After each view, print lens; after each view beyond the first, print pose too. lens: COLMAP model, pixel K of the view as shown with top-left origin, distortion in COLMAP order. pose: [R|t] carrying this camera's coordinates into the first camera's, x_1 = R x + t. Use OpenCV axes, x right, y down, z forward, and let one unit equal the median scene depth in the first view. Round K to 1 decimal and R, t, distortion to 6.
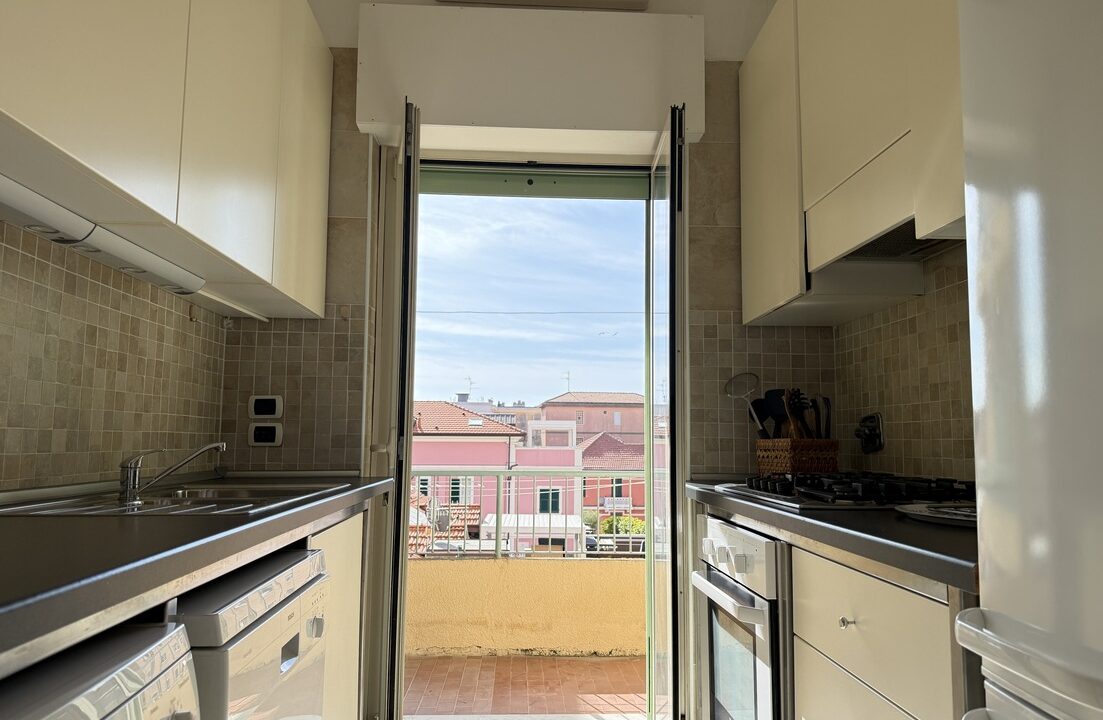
lens RADIAL K [[764.1, 0, 551.5], [0, 764.1, 360.0], [0, 0, 1]] dist [0.107850, -0.164909]
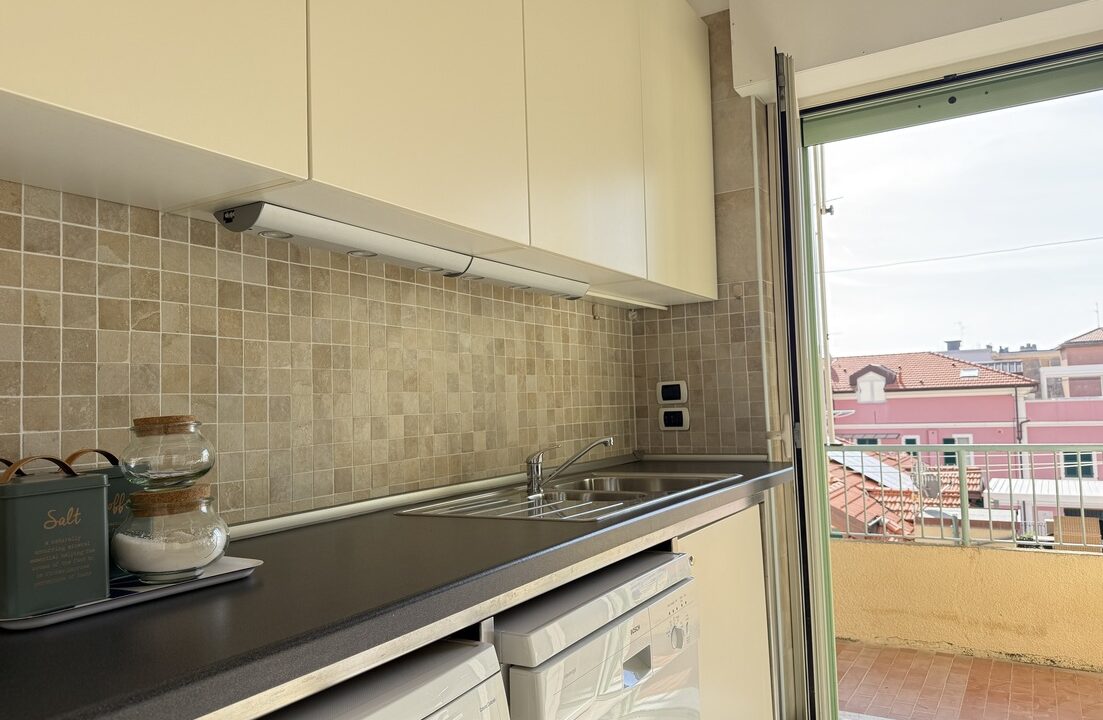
lens RADIAL K [[769.5, 0, 549.2], [0, 769.5, 363.2], [0, 0, 1]] dist [0.064937, -0.092332]
pose [[0.824287, -0.067269, -0.562162, 0.067229], [0.099596, 0.994661, 0.027013, -0.019918], [0.557344, -0.078256, 0.826586, 0.060439]]
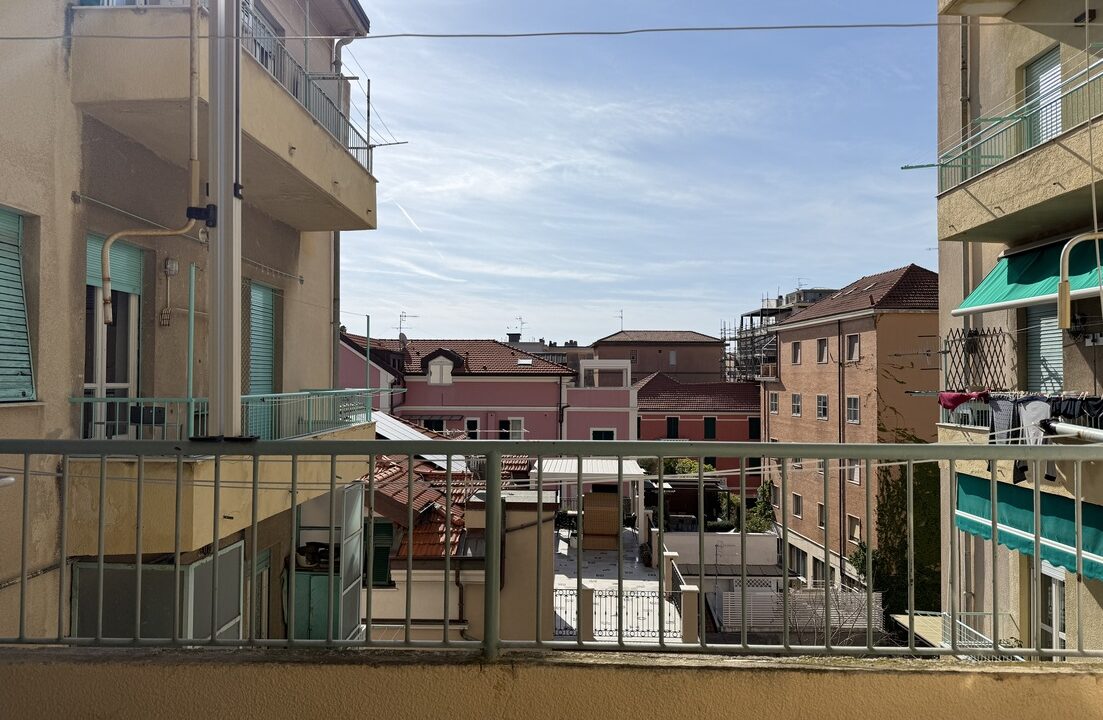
lens RADIAL K [[764.1, 0, 551.5], [0, 764.1, 360.0], [0, 0, 1]] dist [0.107850, -0.164909]
pose [[0.997574, -0.005763, -0.069371, -0.003273], [0.011083, 0.997004, 0.076557, 0.090573], [0.068722, -0.077140, 0.994649, 0.754776]]
